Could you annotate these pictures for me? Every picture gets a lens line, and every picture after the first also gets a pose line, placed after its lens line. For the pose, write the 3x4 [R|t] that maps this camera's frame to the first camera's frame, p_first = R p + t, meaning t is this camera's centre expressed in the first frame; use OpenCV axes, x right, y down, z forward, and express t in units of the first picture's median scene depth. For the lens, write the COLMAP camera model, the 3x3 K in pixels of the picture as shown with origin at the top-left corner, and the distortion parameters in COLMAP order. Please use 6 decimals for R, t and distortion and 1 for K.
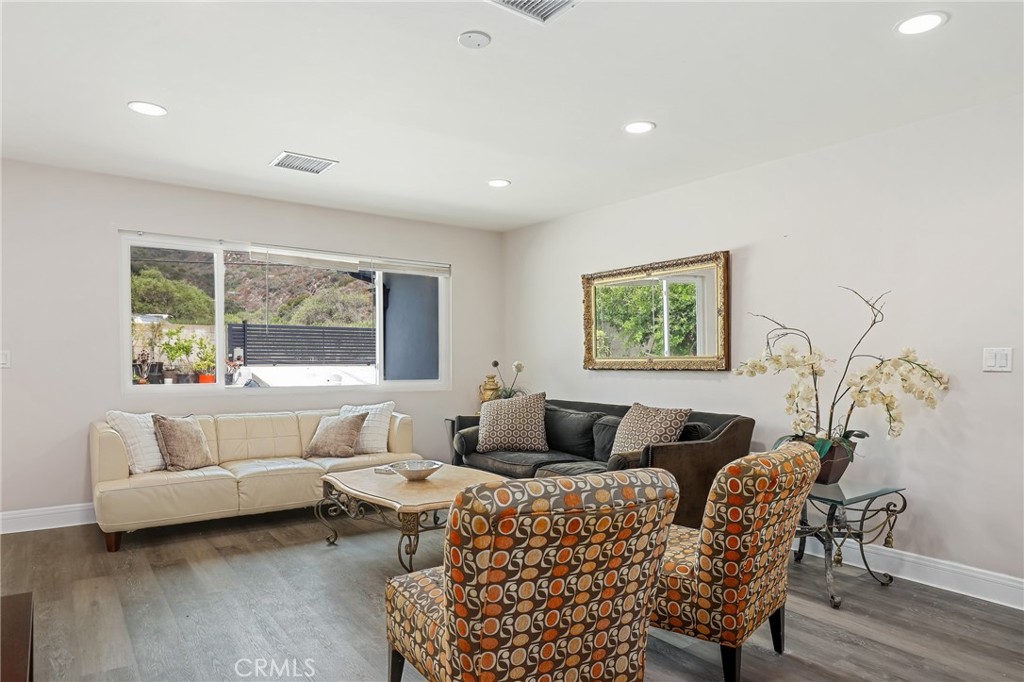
lens RADIAL K [[638.4, 0, 523.8], [0, 638.4, 378.1], [0, 0, 1]] dist [-0.000292, -0.000184]
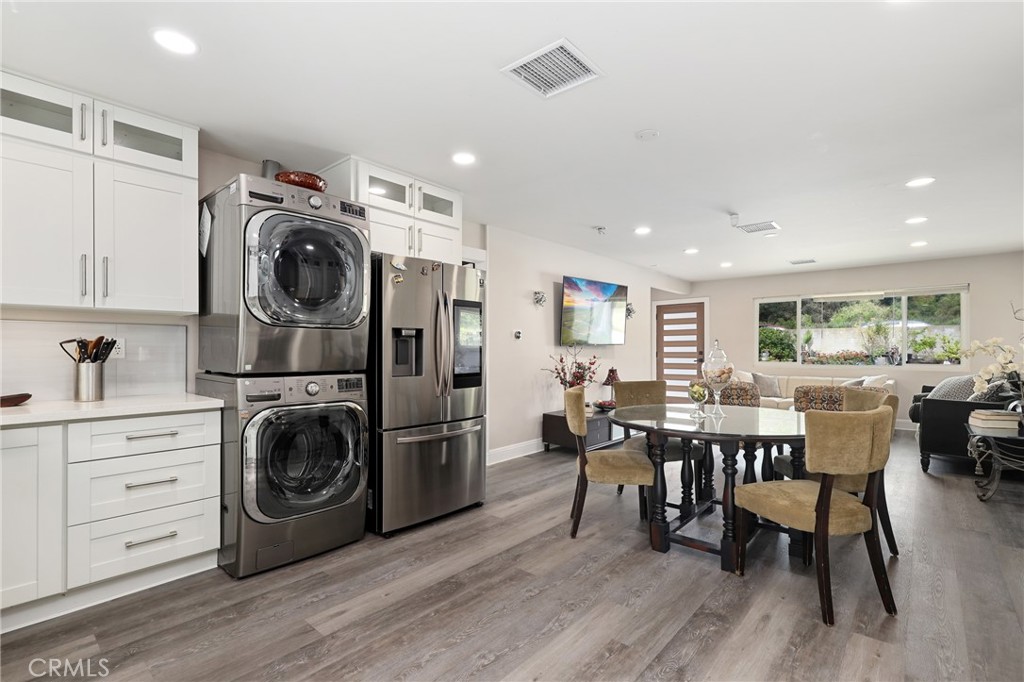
lens RADIAL K [[476.3, 0, 511.5], [0, 476.3, 349.3], [0, 0, 1]] dist [-0.001515, 0.000033]
pose [[0.216657, -0.009494, -0.976202, 0.805572], [-0.026148, 0.999538, -0.015524, 0.013898], [0.975898, 0.028890, 0.216308, -0.253574]]
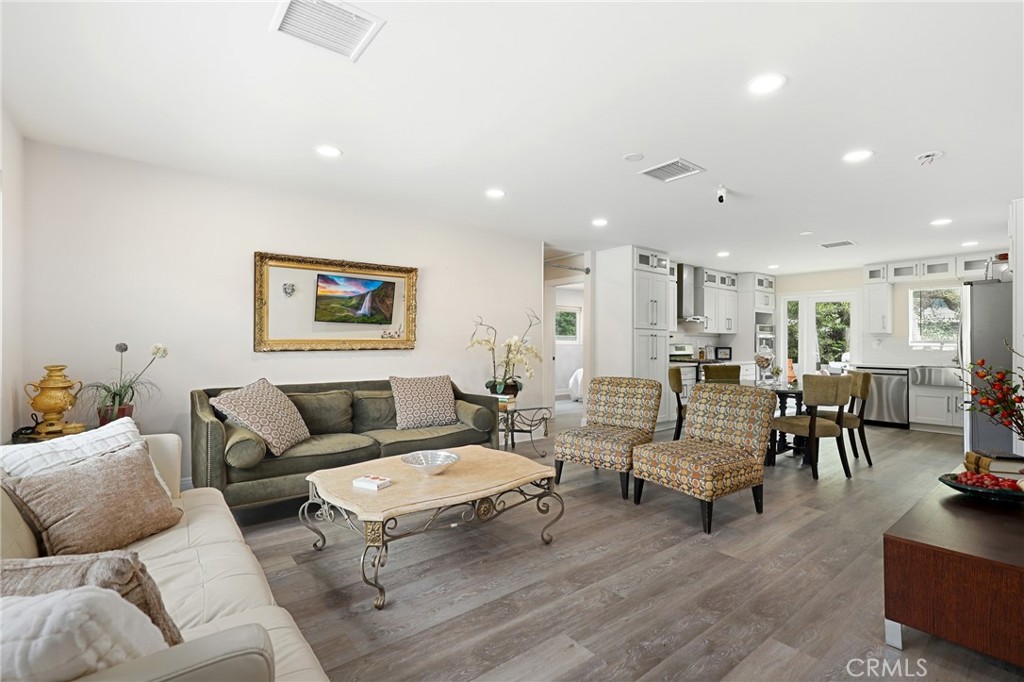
lens RADIAL K [[460.1, 0, 512.0], [0, 460.1, 341.0], [0, 0, 1]] dist [-0.004203, -0.000294]
pose [[-0.035001, -0.004864, 0.999375, -0.610873], [0.021181, 0.999760, 0.005607, -0.025586], [-0.999163, 0.021364, -0.034890, 0.653454]]
